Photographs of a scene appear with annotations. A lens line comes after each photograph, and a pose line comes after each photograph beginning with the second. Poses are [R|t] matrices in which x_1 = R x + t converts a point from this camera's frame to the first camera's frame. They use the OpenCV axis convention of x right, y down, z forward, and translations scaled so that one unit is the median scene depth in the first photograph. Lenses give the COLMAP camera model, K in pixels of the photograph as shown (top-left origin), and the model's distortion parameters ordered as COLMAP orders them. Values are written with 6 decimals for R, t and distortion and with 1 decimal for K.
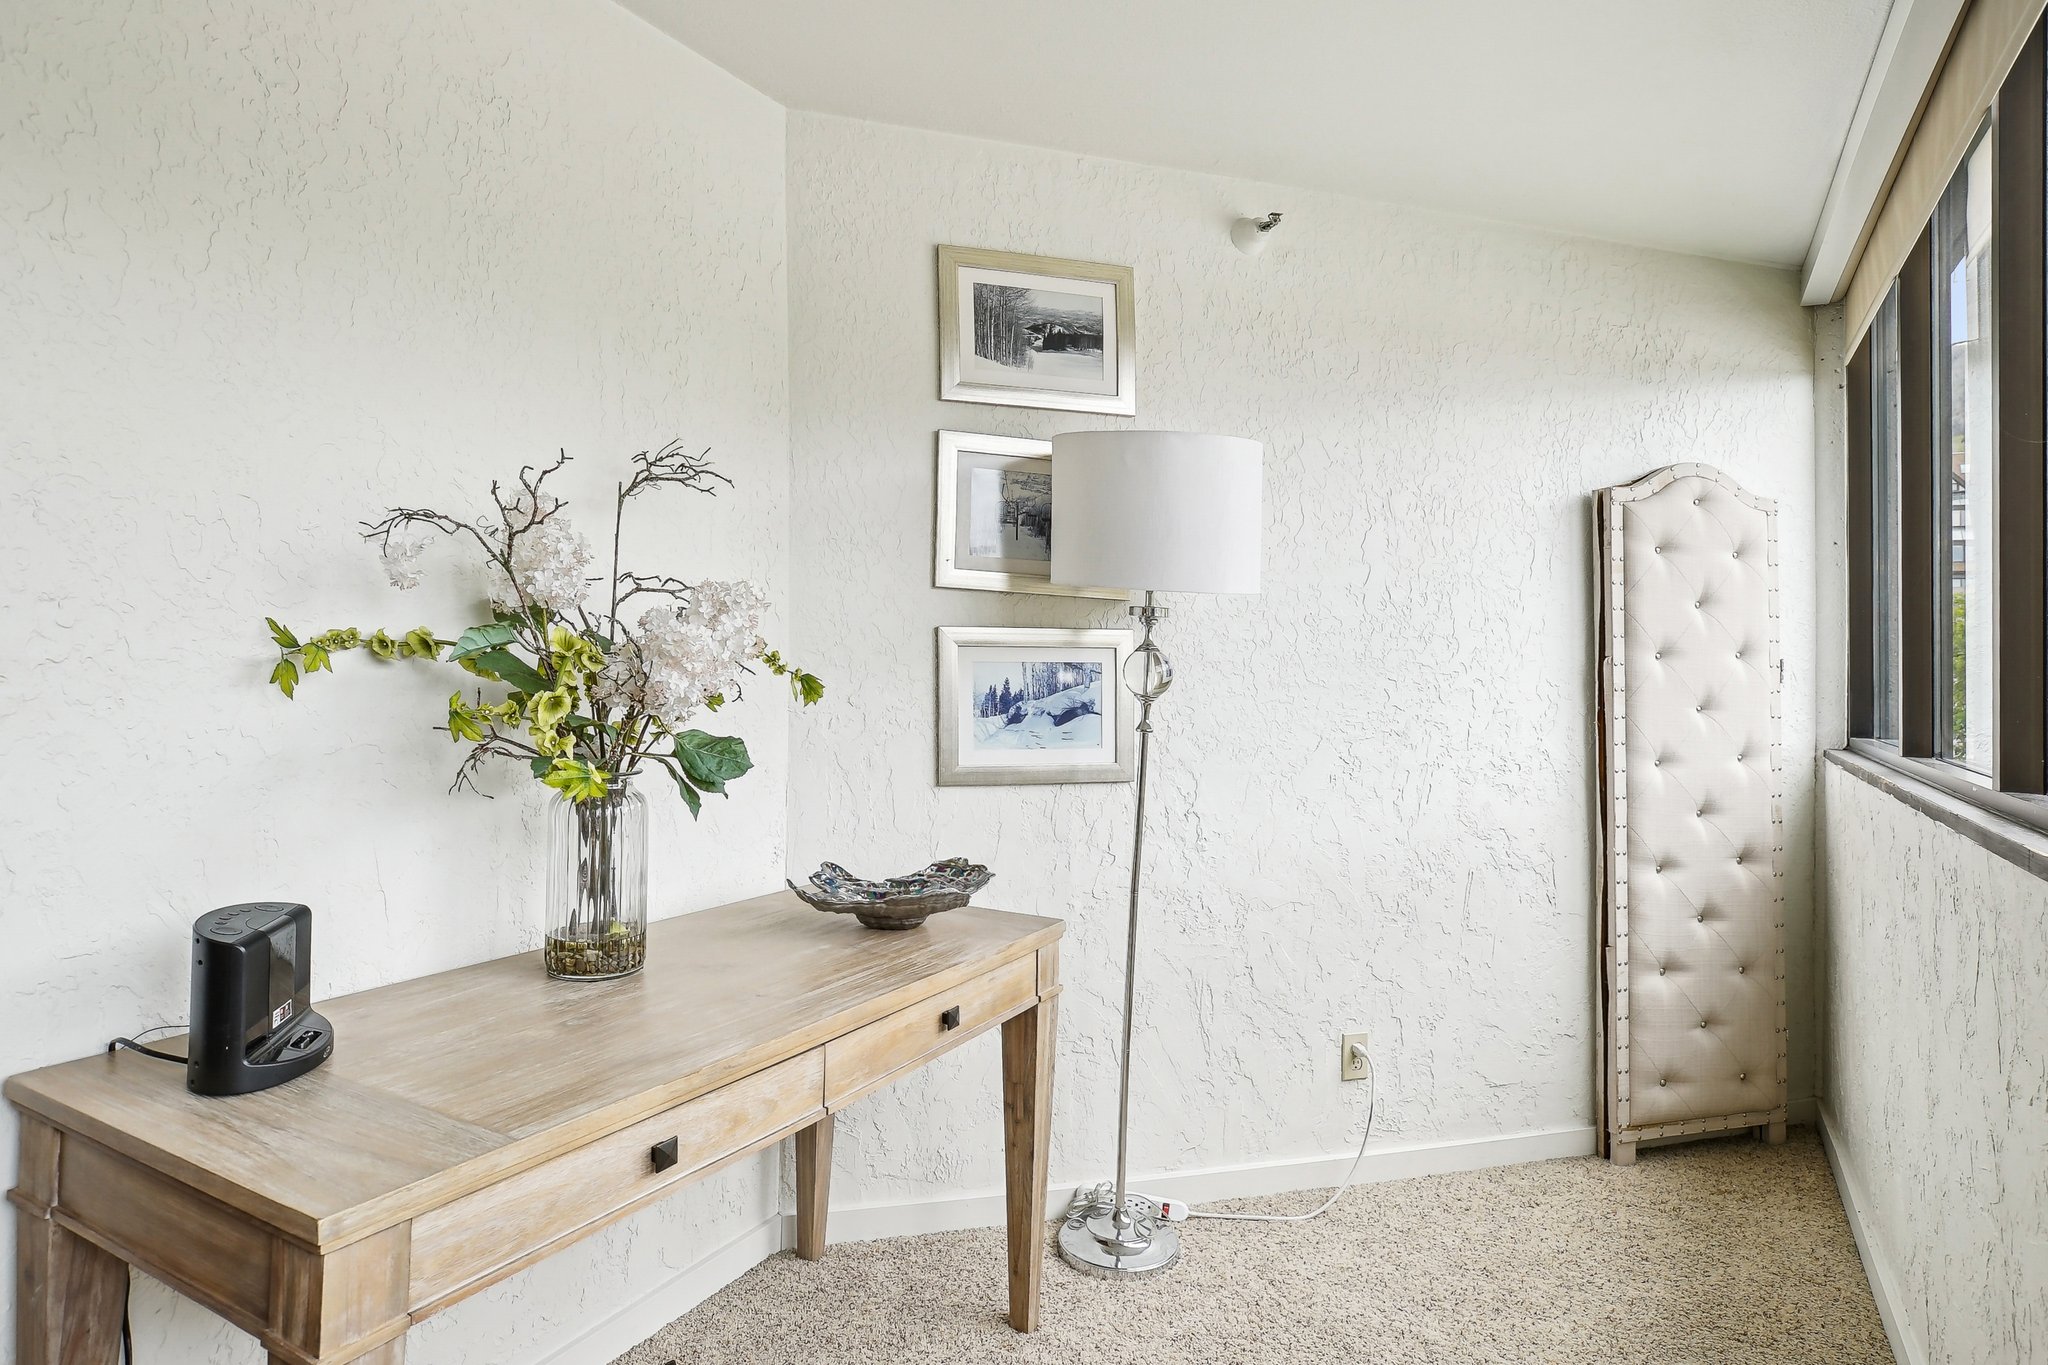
lens RADIAL K [[1110.6, 0, 1024.0], [0, 1110.6, 682.5], [0, 0, 1]] dist [-0.000766, -0.000150]
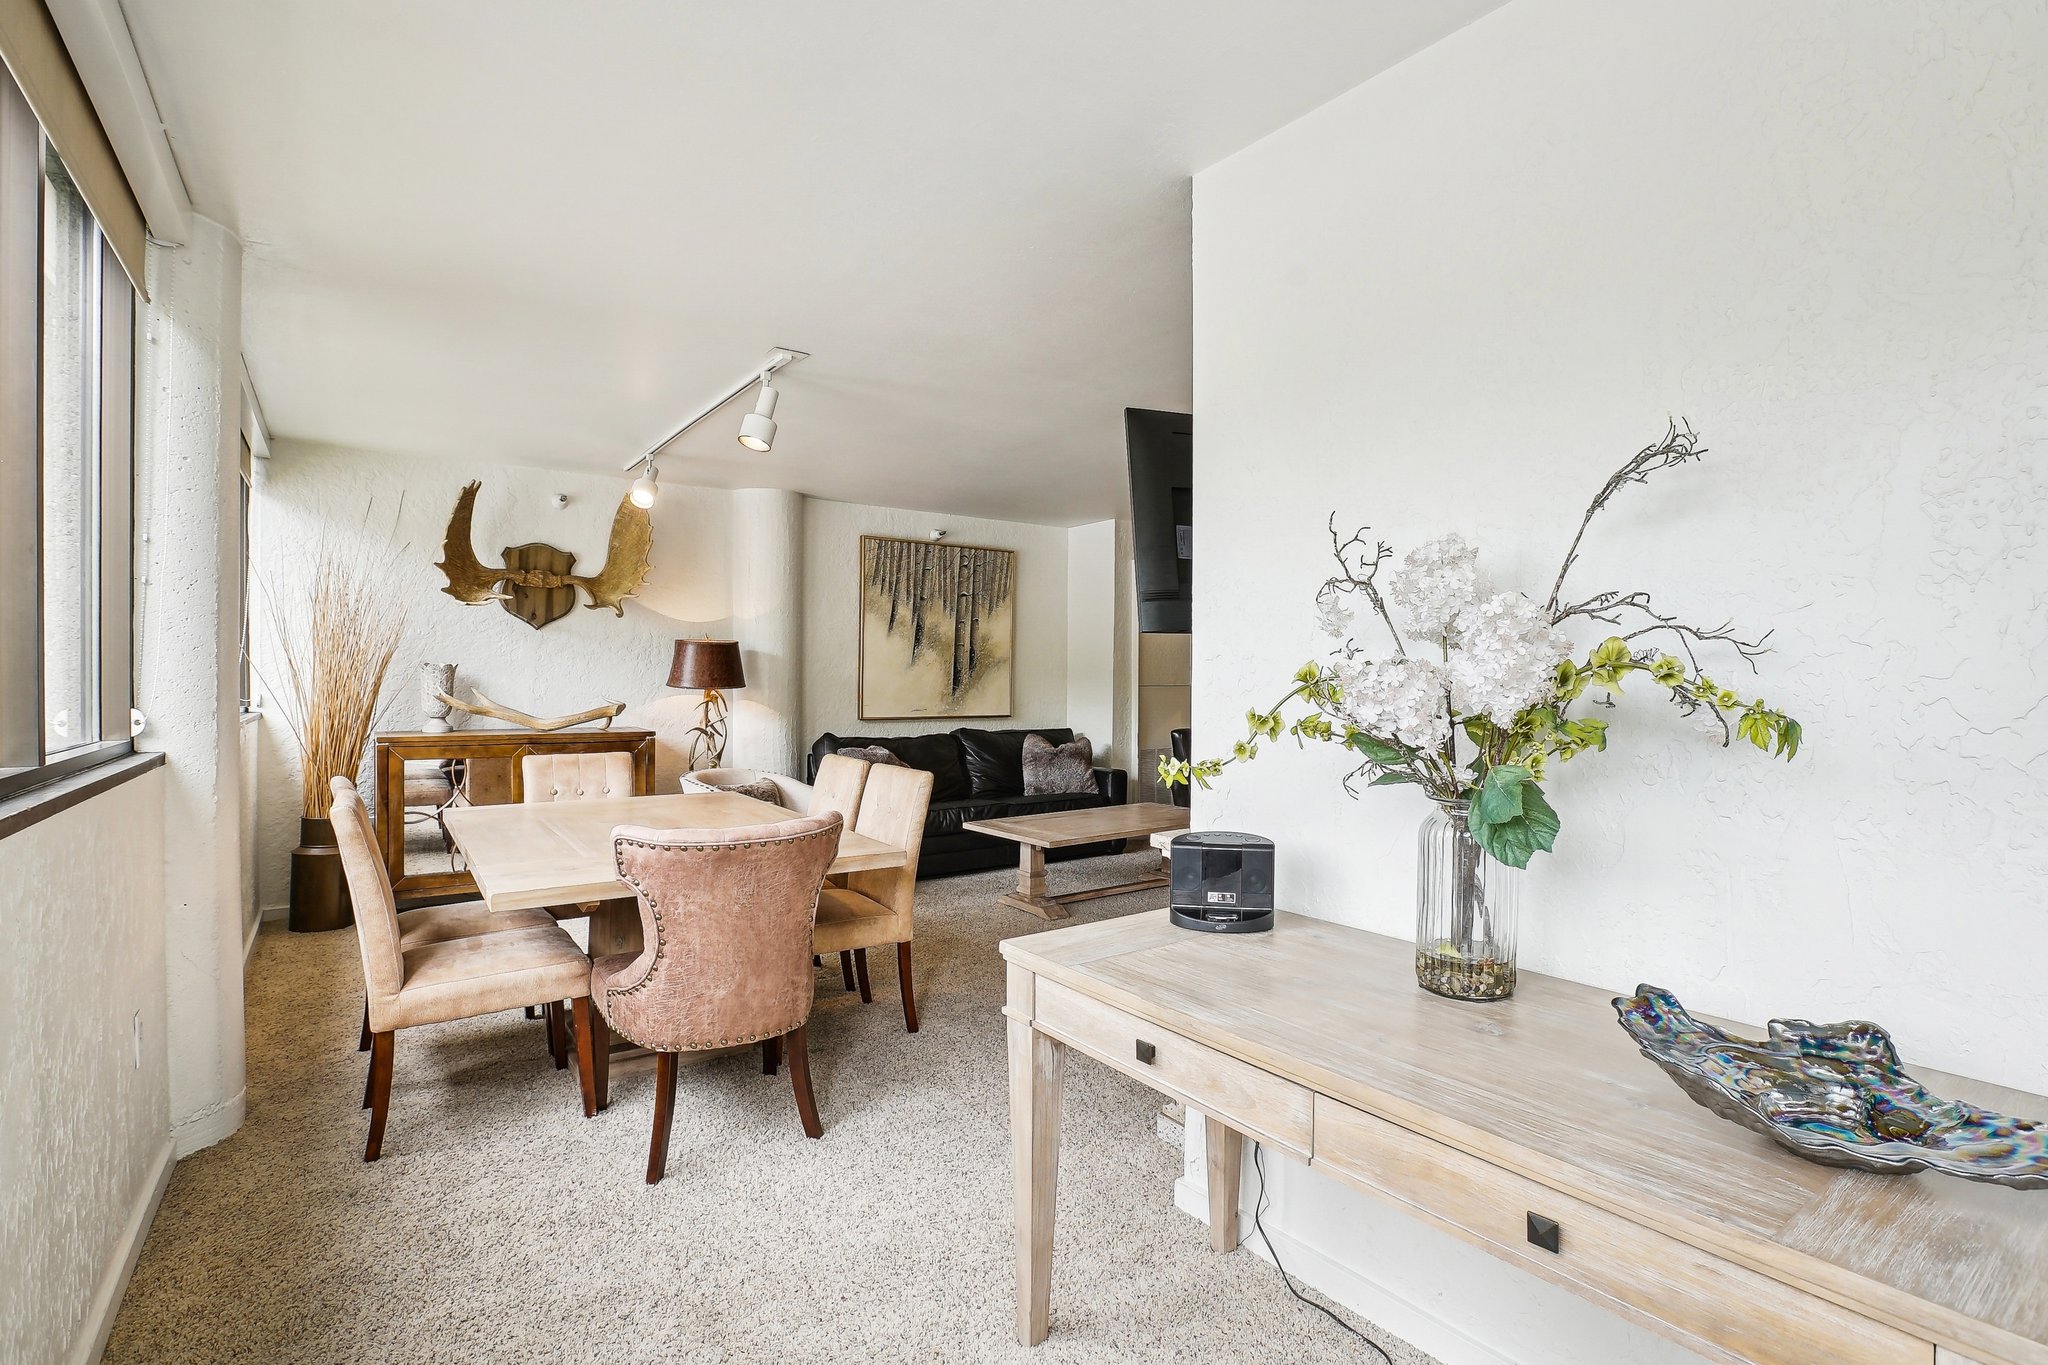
lens RADIAL K [[966.1, 0, 1024.0], [0, 966.1, 682.5], [0, 0, 1]] dist [0.003306, 0.000603]
pose [[-0.426583, -0.004580, -0.904437, 0.762318], [-0.004568, 0.999985, -0.002909, -0.029412], [0.904437, 0.002890, -0.426598, 1.252539]]
